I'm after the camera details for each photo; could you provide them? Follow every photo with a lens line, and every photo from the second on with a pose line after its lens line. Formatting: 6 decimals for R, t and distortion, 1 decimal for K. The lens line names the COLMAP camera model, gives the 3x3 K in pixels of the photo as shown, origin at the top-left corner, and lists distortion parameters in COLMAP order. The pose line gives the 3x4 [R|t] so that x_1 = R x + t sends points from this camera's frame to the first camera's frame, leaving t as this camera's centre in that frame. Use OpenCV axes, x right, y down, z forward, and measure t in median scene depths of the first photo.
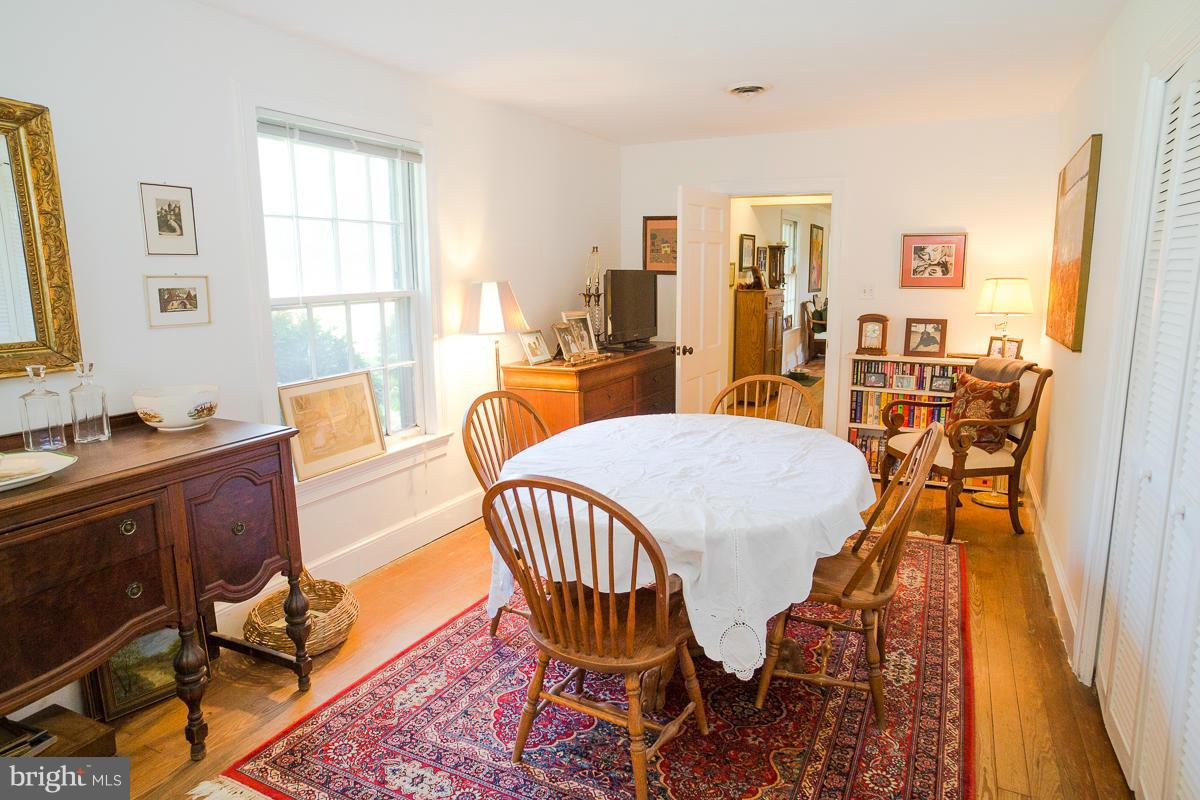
lens RADIAL K [[723.0, 0, 605.4], [0, 723.0, 397.8], [0, 0, 1]] dist [-0.081448, 0.071488]
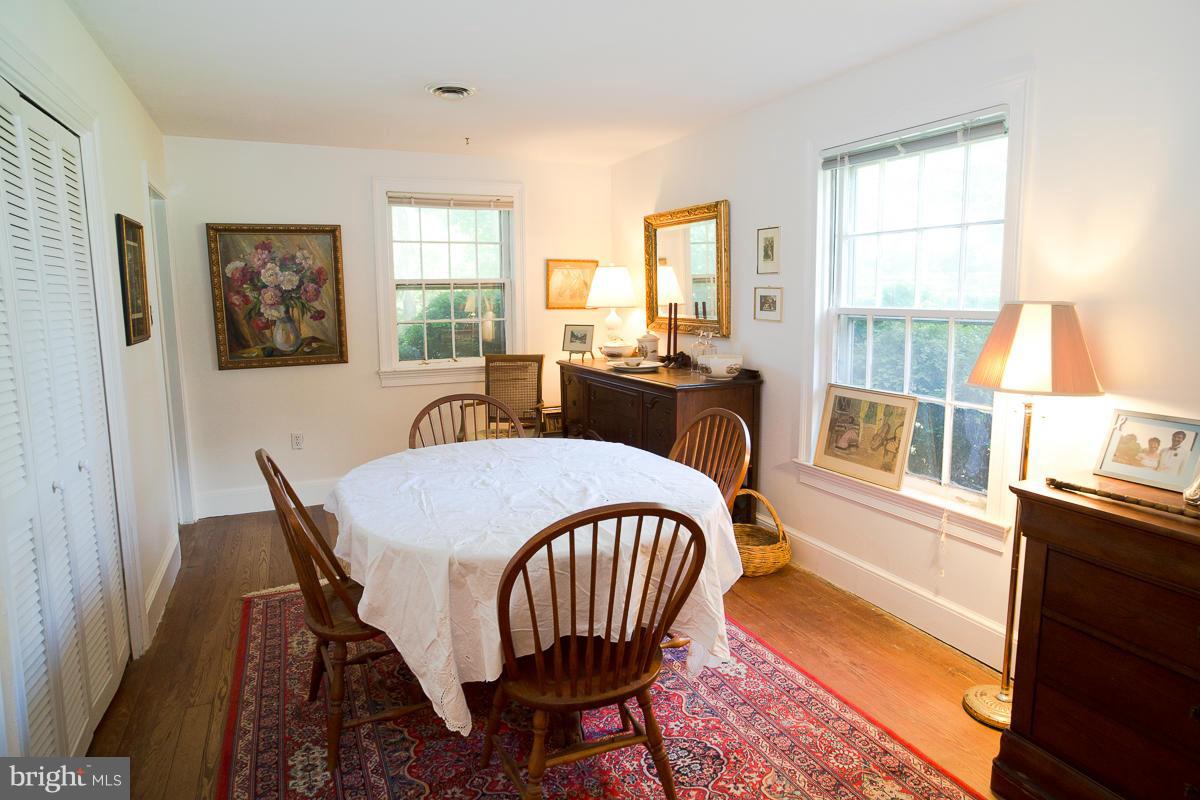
lens RADIAL K [[723.0, 0, 605.2], [0, 723.0, 396.9], [0, 0, 1]] dist [-0.081448, 0.071488]
pose [[-0.637082, 0.118409, -0.761647, 0.804879], [-0.129312, 0.957707, 0.257052, -0.298111], [0.759872, 0.262253, -0.594826, 1.711983]]
